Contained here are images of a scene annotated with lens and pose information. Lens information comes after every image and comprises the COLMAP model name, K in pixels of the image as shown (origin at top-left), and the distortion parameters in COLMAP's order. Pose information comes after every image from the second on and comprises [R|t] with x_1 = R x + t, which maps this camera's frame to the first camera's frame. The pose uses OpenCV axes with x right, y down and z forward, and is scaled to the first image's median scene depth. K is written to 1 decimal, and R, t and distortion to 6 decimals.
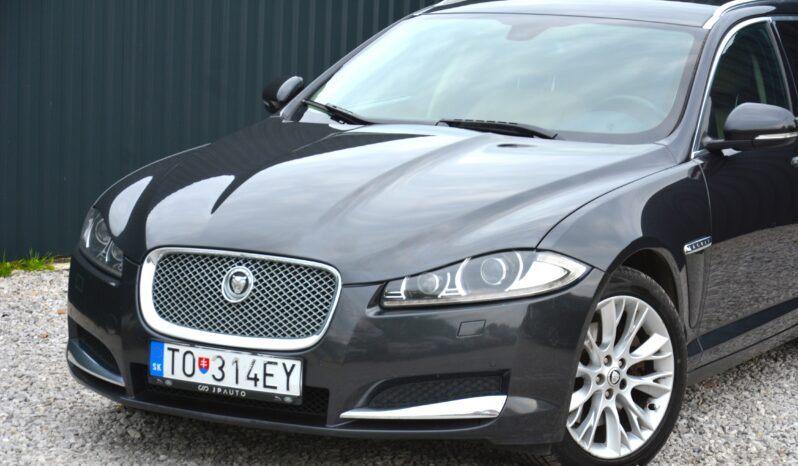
lens RADIAL K [[2301.1, 0, 398.2], [0, 2301.1, 232.5], [0, 0, 1]] dist [0.025643, 0.000000]
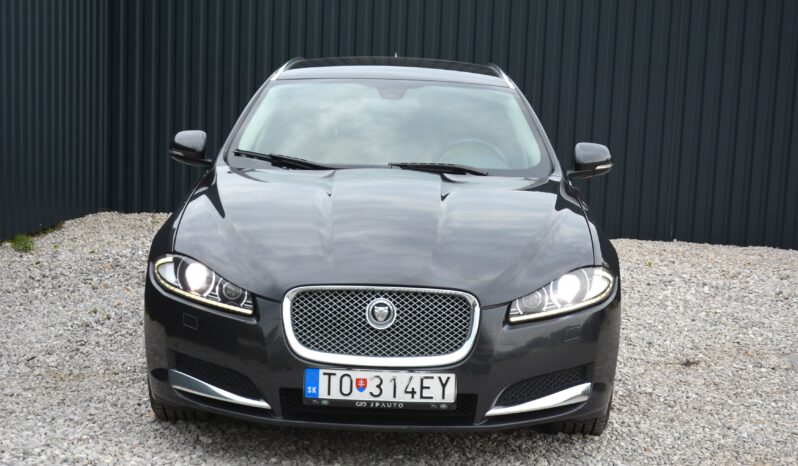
lens RADIAL K [[1403.4, 0, 399.6], [0, 1403.4, 235.8], [0, 0, 1]] dist [-0.011100, 0.000000]
pose [[0.879078, -0.063919, 0.472374, -0.401570], [0.052074, 0.997915, 0.038123, -0.044609], [-0.473826, -0.008914, 0.880574, 0.361230]]
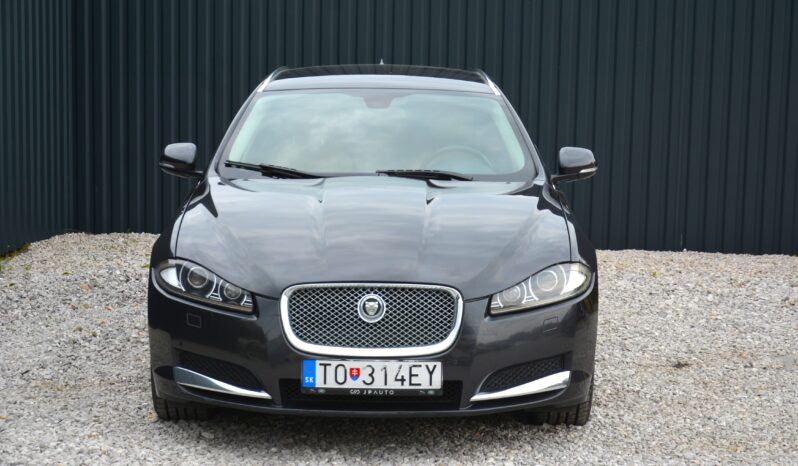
lens RADIAL K [[1708.6, 0, 402.1], [0, 1708.6, 232.6], [0, 0, 1]] dist [0.058074, 0.000000]
pose [[0.875023, -0.072867, 0.478567, -0.509386], [0.072947, 0.997165, 0.018452, -0.035871], [-0.478554, 0.018765, 0.877857, 0.156026]]
